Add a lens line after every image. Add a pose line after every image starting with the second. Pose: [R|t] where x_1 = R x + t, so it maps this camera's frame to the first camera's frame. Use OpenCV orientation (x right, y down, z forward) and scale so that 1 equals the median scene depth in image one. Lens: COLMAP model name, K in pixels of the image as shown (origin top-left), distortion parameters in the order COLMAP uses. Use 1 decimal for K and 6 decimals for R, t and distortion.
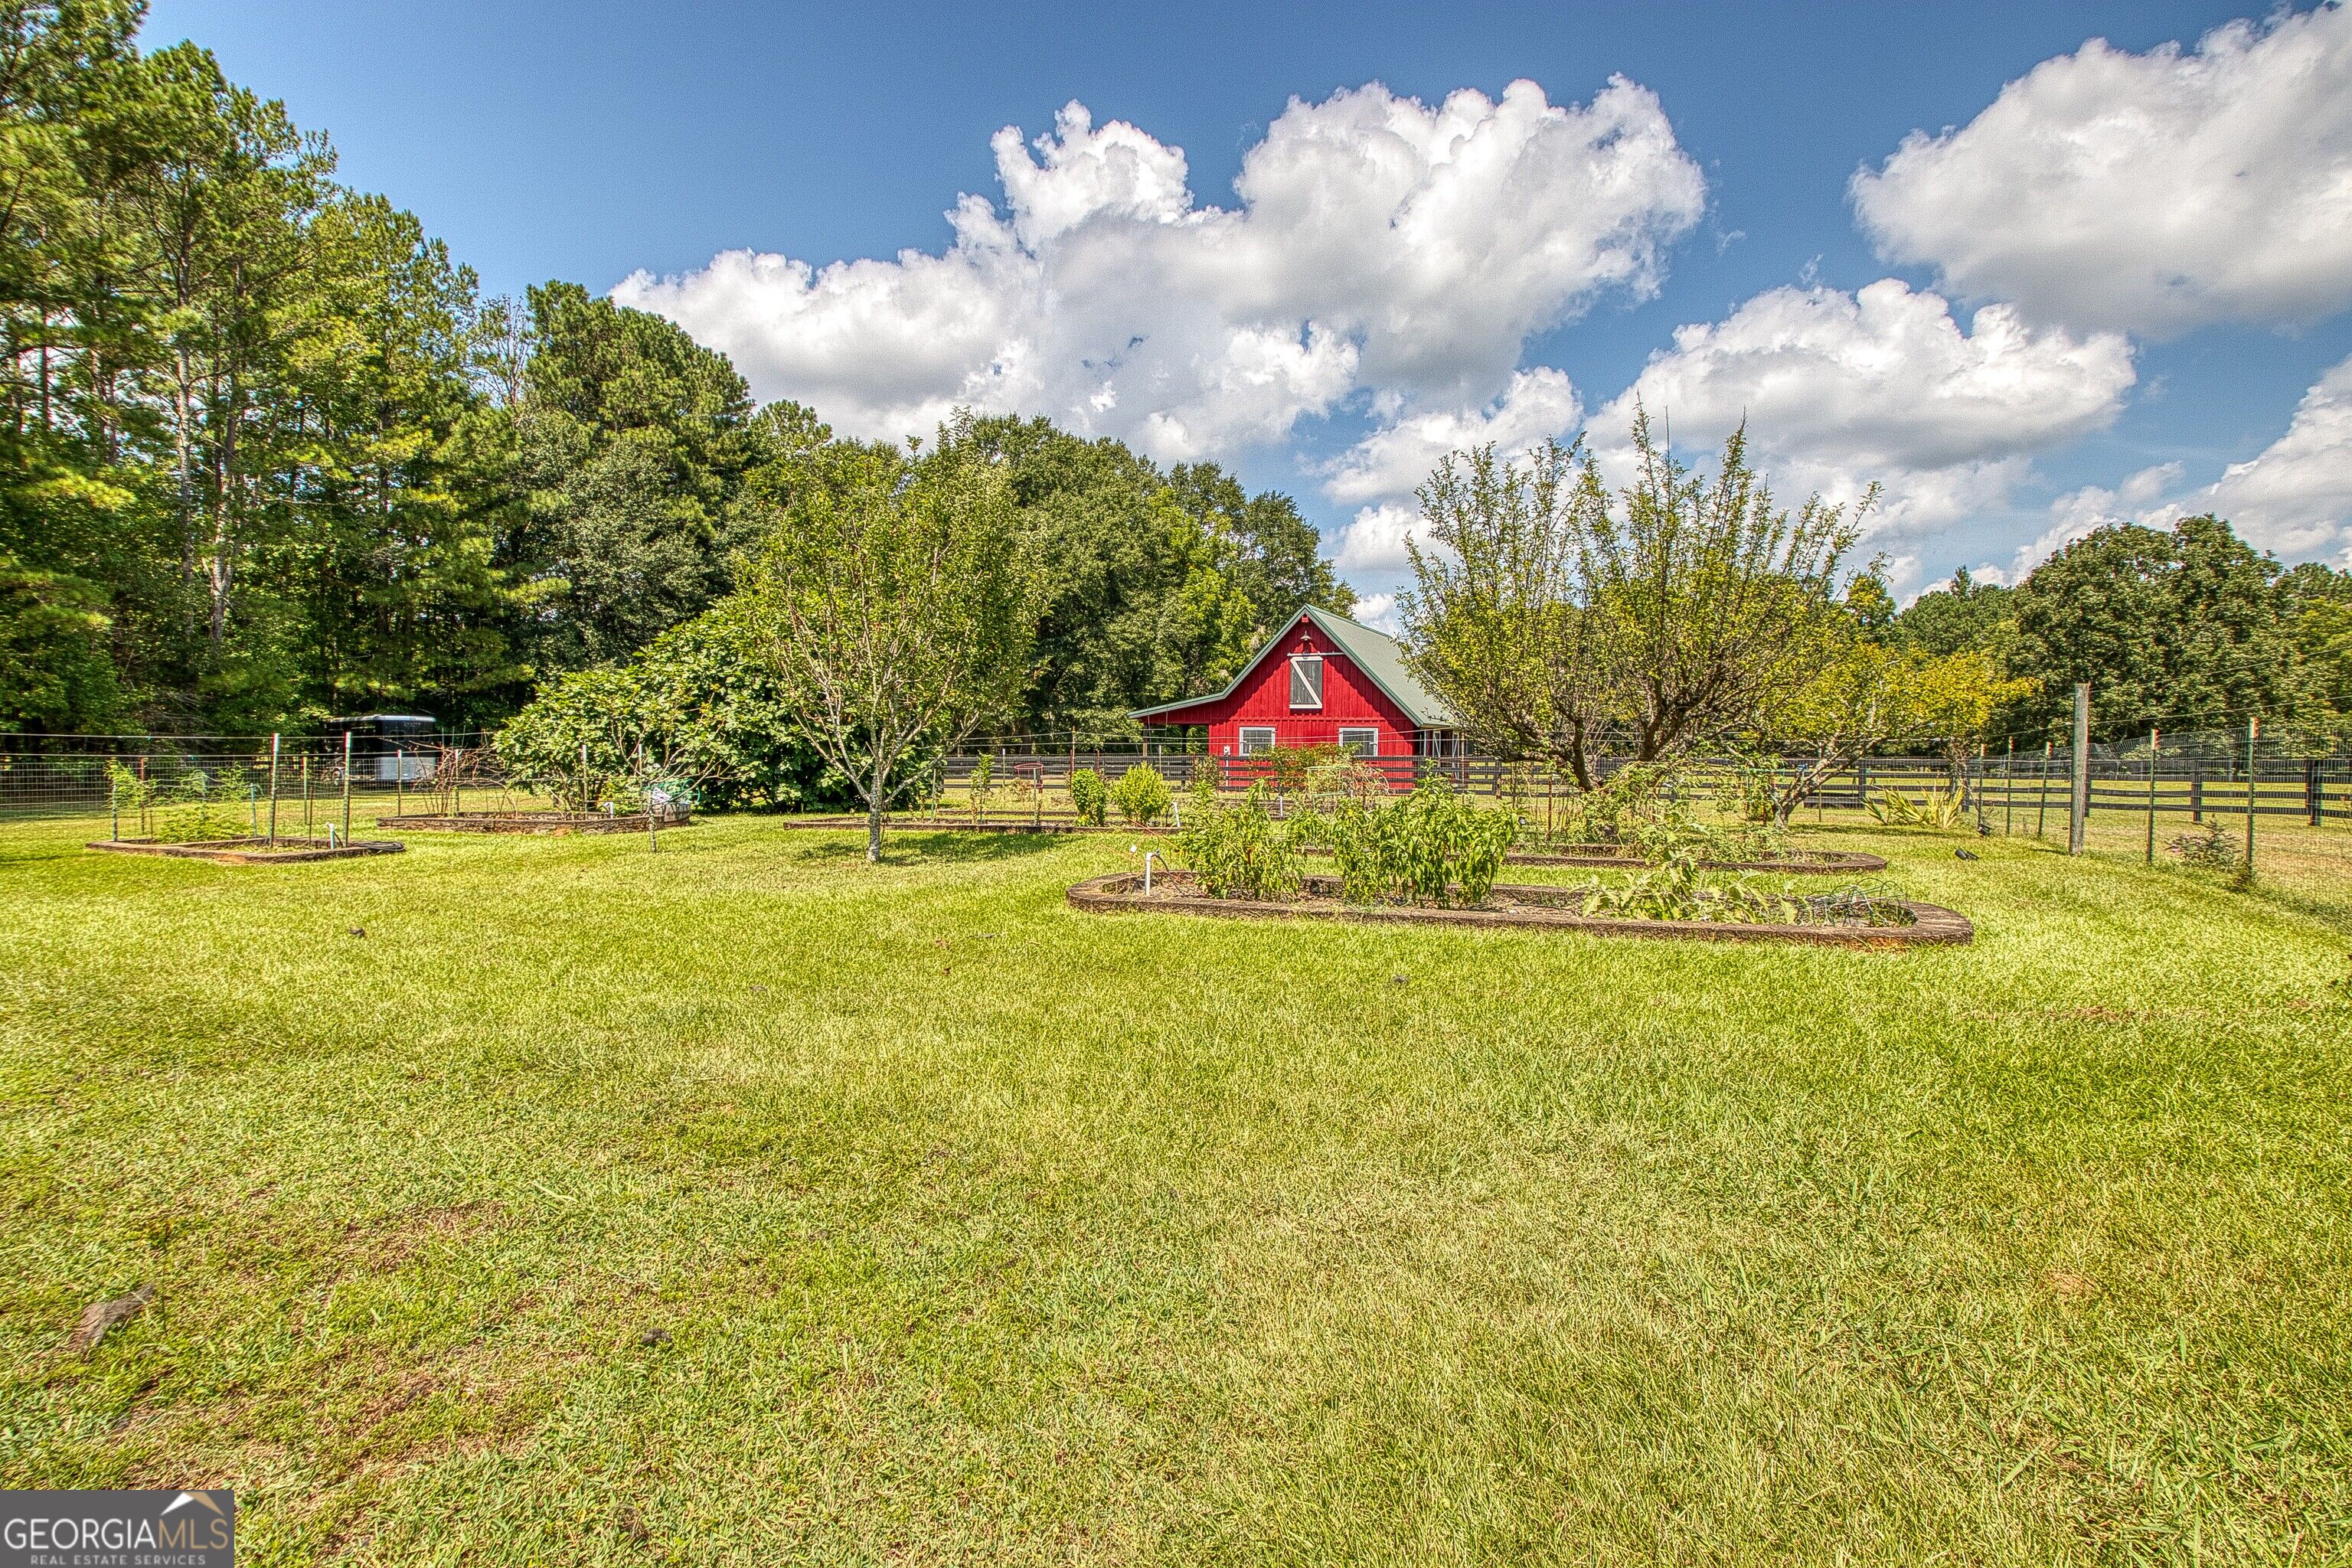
lens RADIAL K [[1086.0, 0, 1176.0], [0, 1086.0, 784.0], [0, 0, 1]] dist [-0.004513, -0.021101]
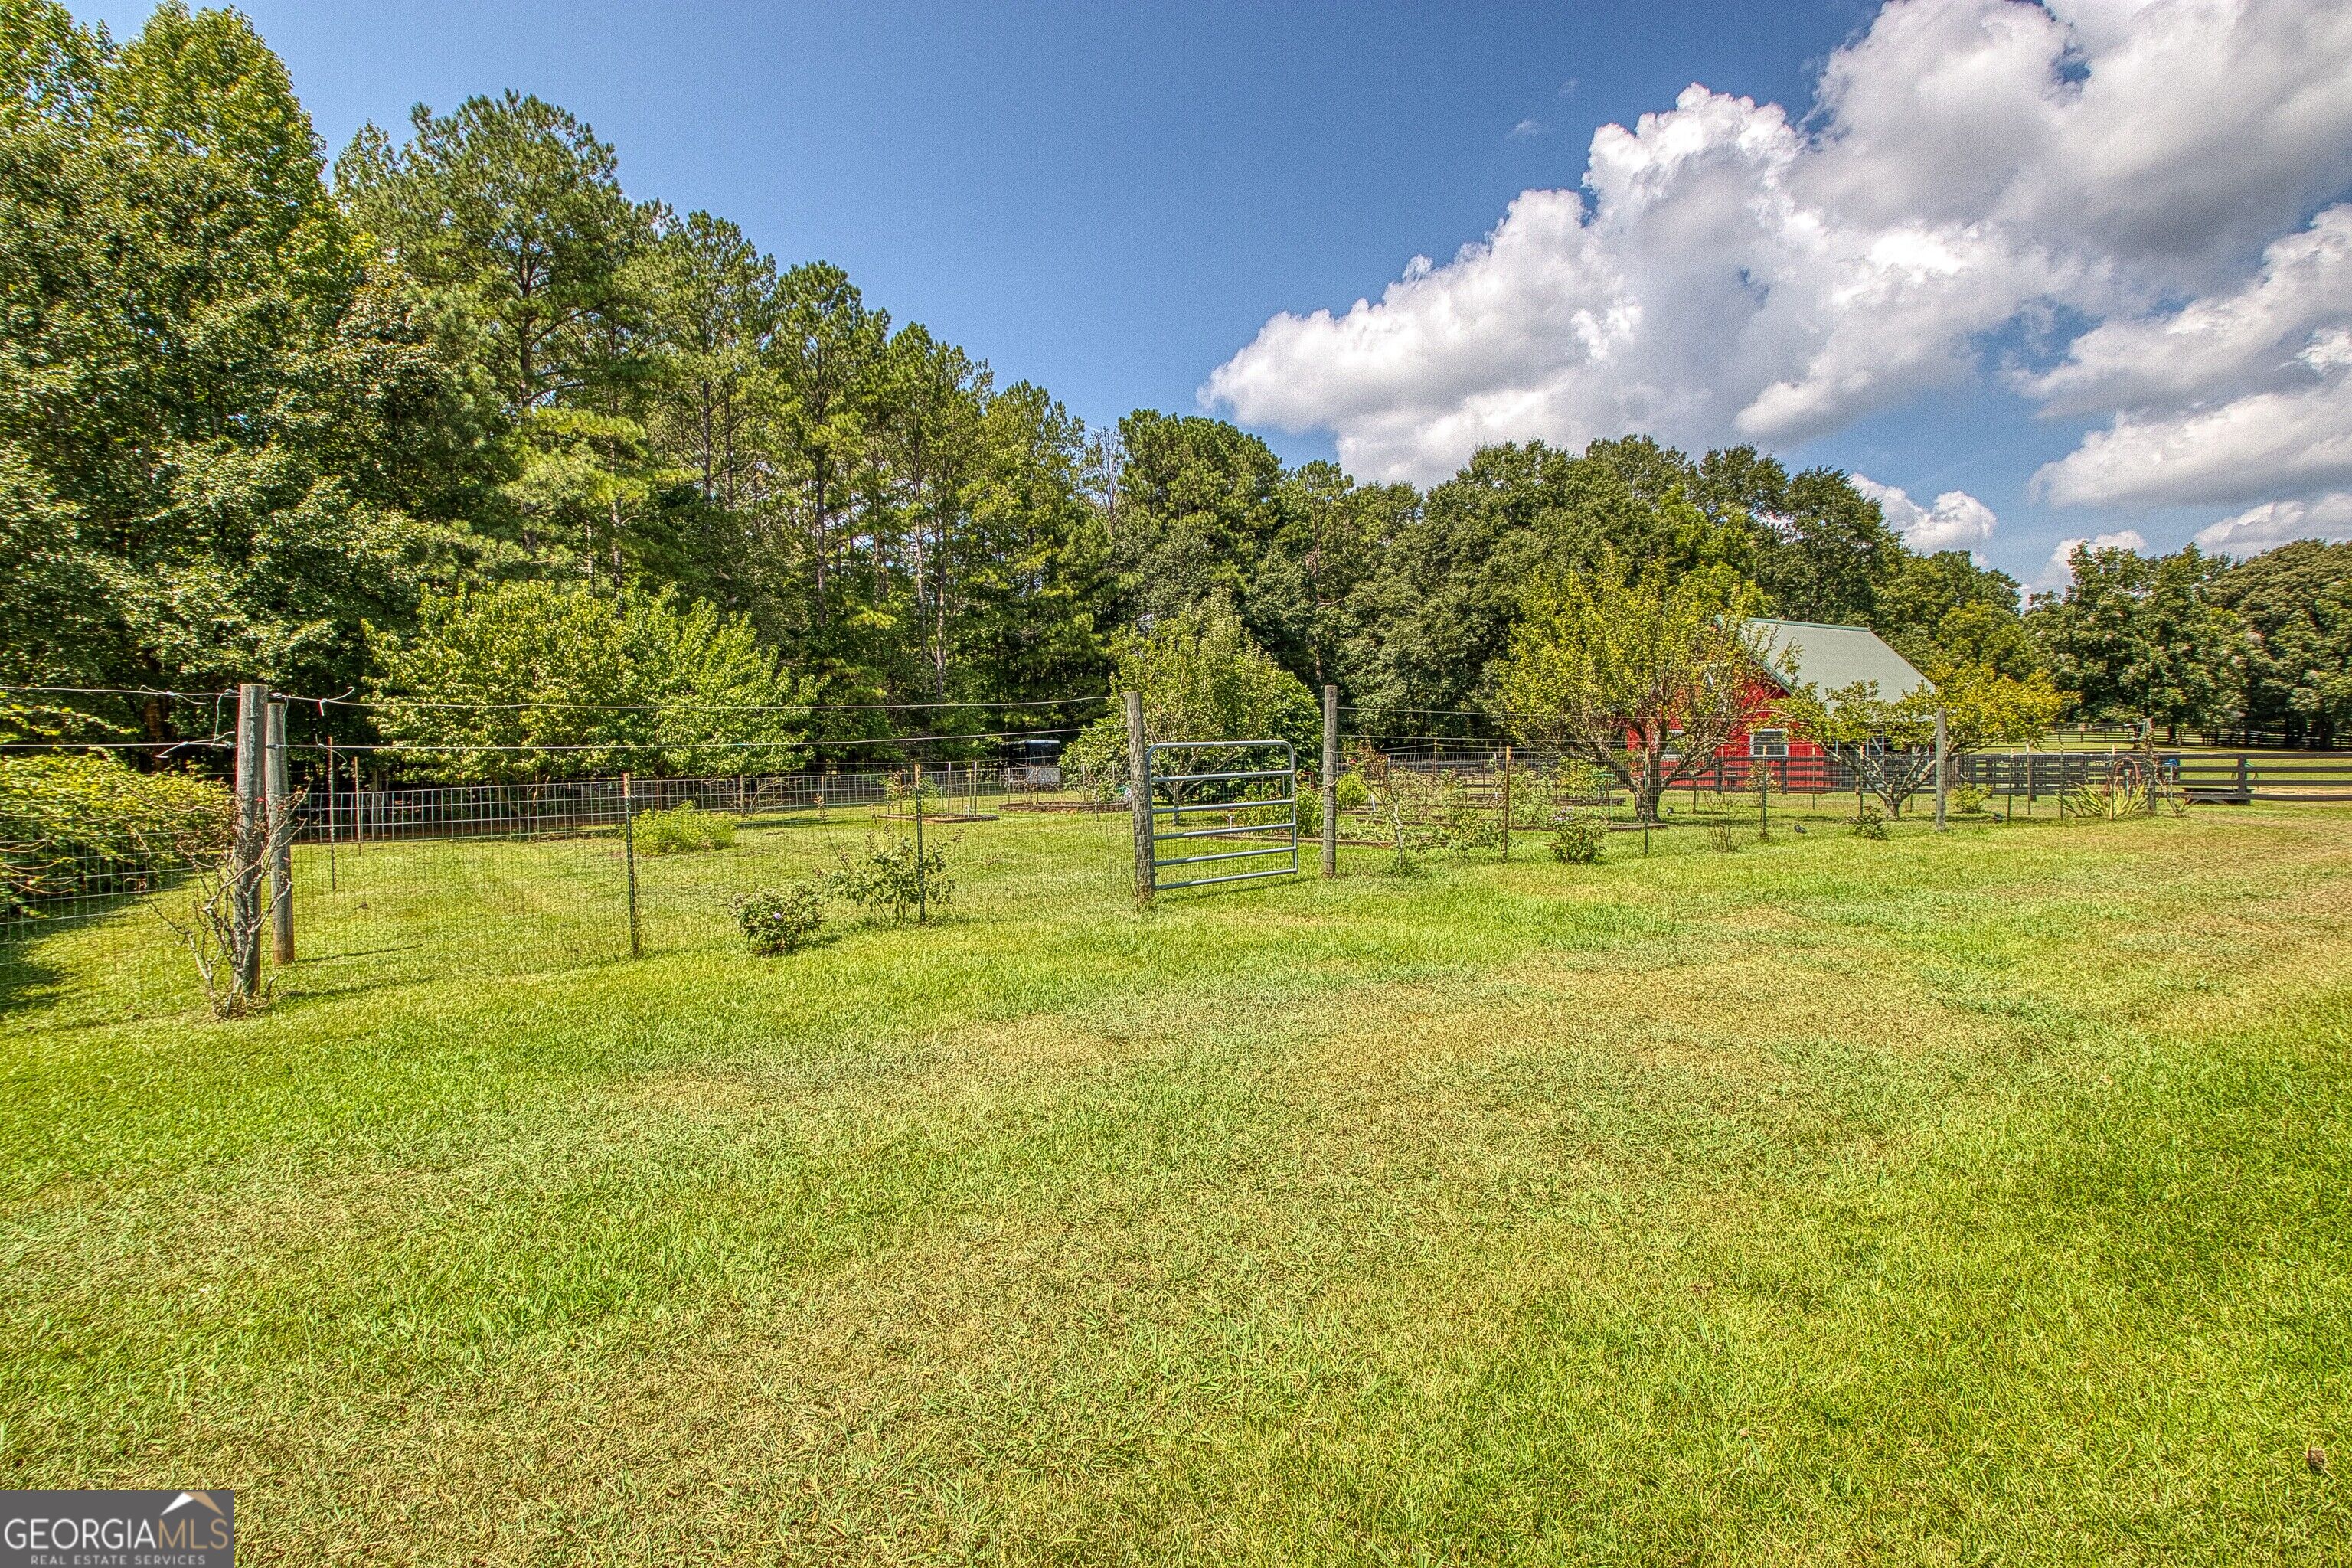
lens RADIAL K [[1073.2, 0, 1176.0], [0, 1073.2, 784.0], [0, 0, 1]] dist [0.000923, -0.000003]
pose [[0.864085, -0.005846, -0.503312, 0.146686], [0.006873, 0.999976, 0.000185, -0.001048], [0.503299, -0.003619, 0.864105, -0.144281]]
